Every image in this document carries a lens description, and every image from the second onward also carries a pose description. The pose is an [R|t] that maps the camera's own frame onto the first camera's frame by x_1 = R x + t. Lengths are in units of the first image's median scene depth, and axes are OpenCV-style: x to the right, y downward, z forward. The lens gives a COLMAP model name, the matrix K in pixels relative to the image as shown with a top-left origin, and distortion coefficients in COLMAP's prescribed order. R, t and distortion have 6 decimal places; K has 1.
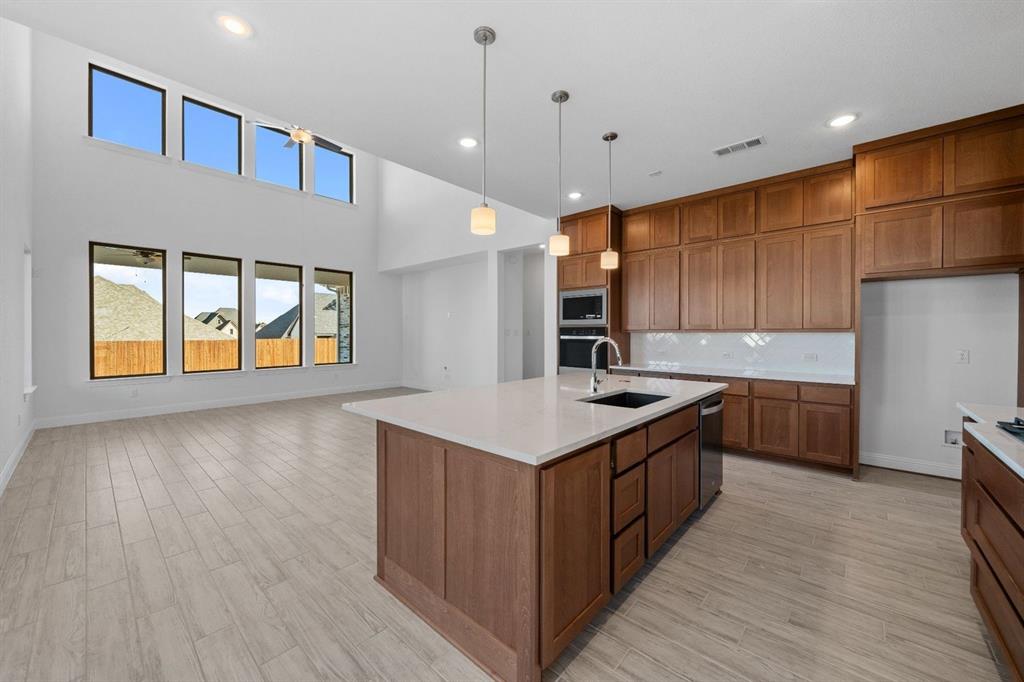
lens RADIAL K [[387.2, 0, 515.0], [0, 387.2, 335.7], [0, 0, 1]] dist [-0.000512, -0.000019]
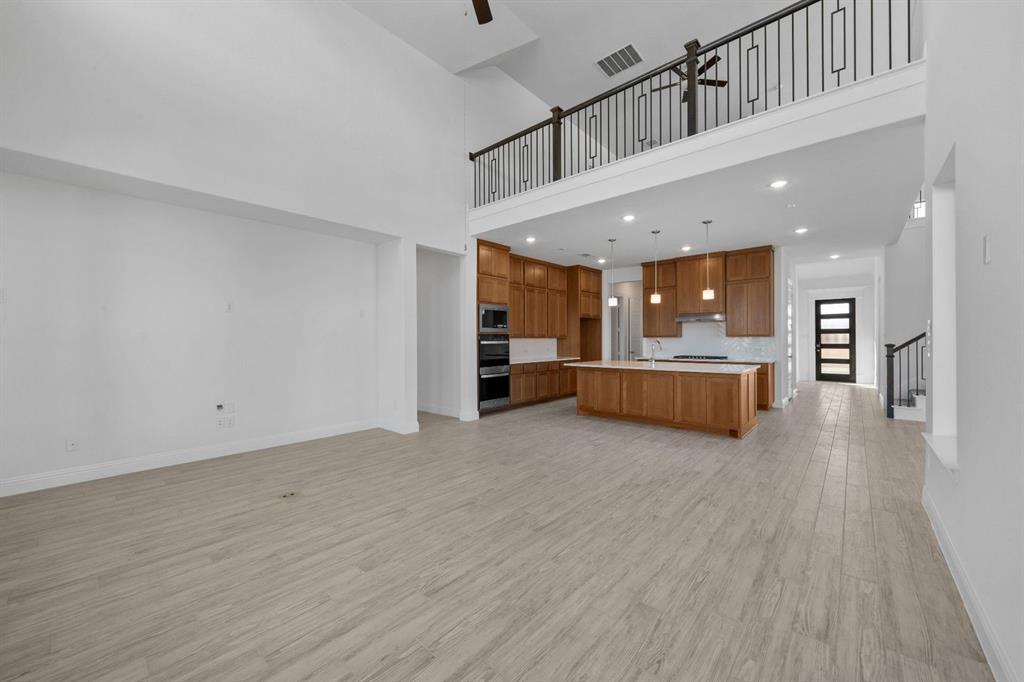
lens RADIAL K [[387.2, 0, 515.0], [0, 387.2, 335.7], [0, 0, 1]] dist [-0.000512, -0.000019]
pose [[-0.009283, 0.008046, 0.999925, -0.741376], [0.008009, 0.999936, -0.007971, -0.004042], [-0.999925, 0.007934, -0.009347, 0.634604]]
